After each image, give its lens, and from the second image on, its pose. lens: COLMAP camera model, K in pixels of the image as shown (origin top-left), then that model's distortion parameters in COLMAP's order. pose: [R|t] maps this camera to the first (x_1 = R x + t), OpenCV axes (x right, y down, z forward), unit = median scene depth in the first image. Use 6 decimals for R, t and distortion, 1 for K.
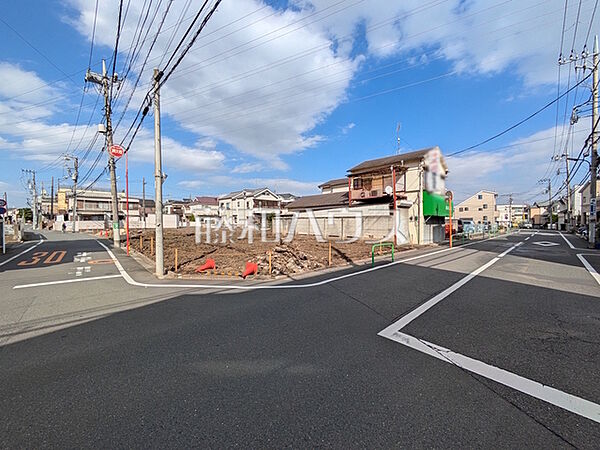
lens RADIAL K [[240.6, 0, 300.0], [0, 240.6, 225.0], [0, 0, 1]] dist [0.001148, 0.000205]
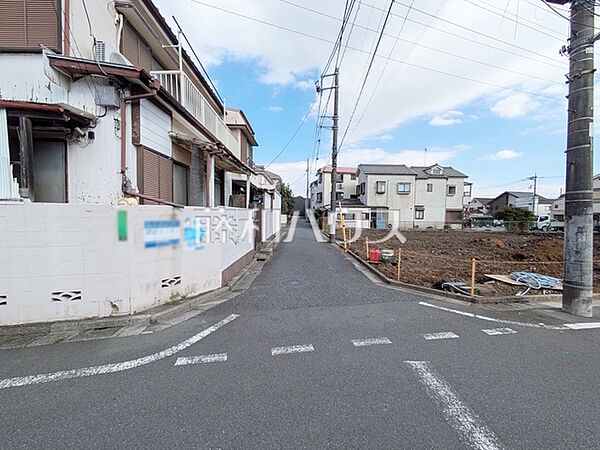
lens RADIAL K [[240.6, 0, 300.0], [0, 240.6, 225.0], [0, 0, 1]] dist [0.001148, 0.000205]
pose [[0.701109, -0.019247, 0.712794, -2.240462], [-0.009264, 0.999305, 0.036096, -0.036278], [-0.712994, -0.031911, 0.700444, 2.059011]]
